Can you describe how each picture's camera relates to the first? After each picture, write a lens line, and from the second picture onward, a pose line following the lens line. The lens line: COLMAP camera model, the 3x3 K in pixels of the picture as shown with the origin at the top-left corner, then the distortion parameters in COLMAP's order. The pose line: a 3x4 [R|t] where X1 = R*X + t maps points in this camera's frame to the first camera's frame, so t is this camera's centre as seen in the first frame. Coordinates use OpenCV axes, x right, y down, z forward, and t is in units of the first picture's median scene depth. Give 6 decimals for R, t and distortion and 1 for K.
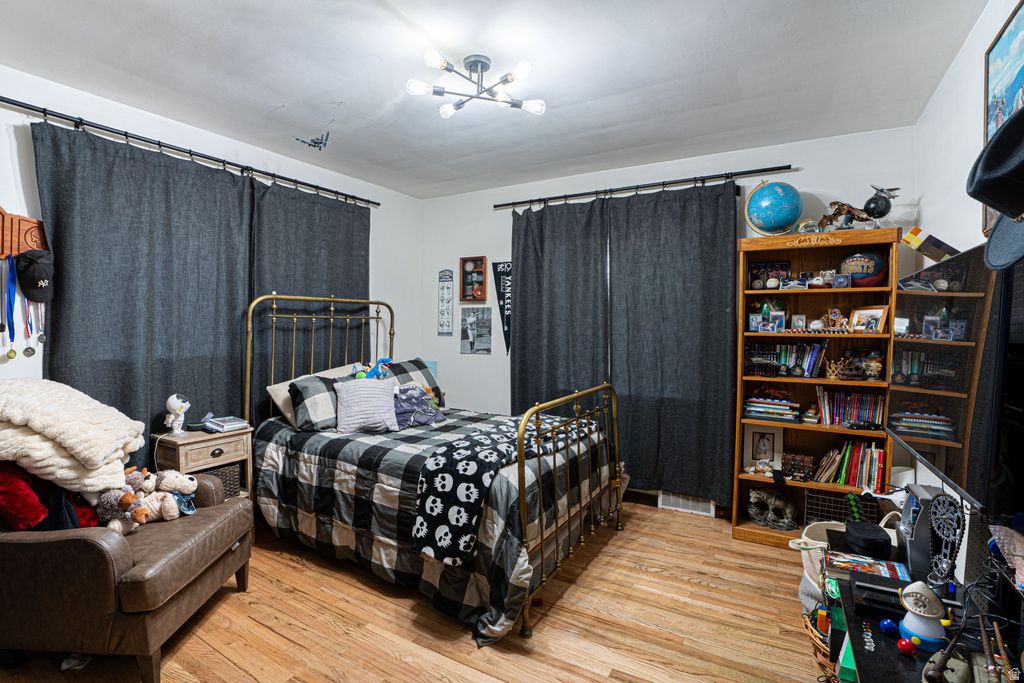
lens RADIAL K [[493.1, 0, 512.0], [0, 493.1, 341.5], [0, 0, 1]] dist [-0.039188, 0.000866]
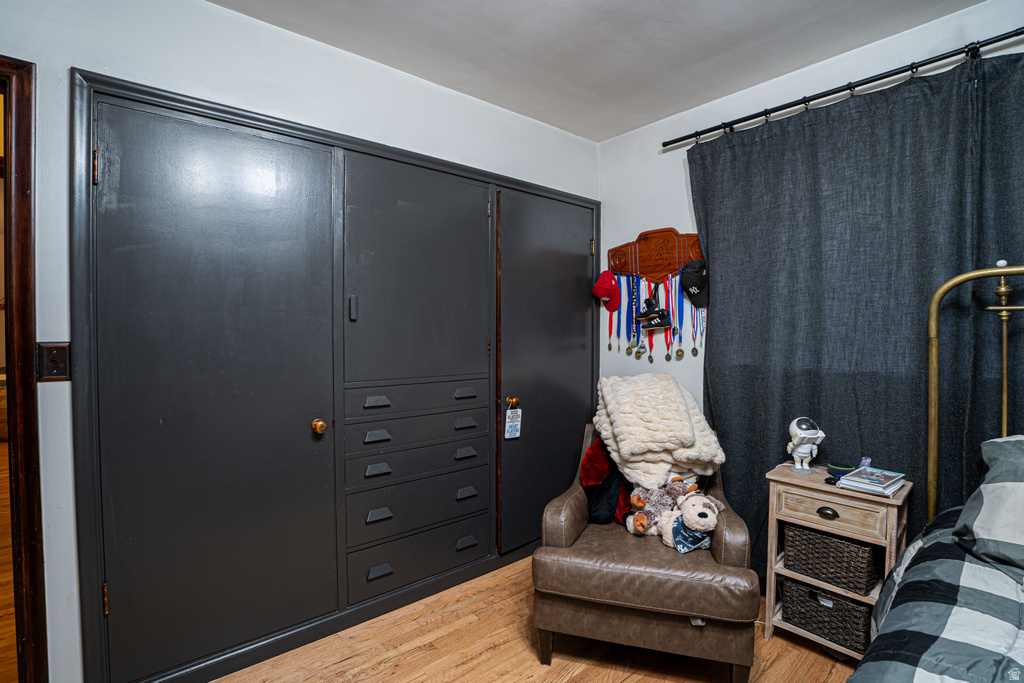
lens RADIAL K [[493.1, 0, 512.0], [0, 493.1, 341.5], [0, 0, 1]] dist [-0.039188, 0.000866]
pose [[-0.362713, 0.020127, -0.931683, 0.187333], [-0.024929, 0.999199, 0.031291, -0.023972], [0.931567, 0.034576, -0.361921, 0.826202]]
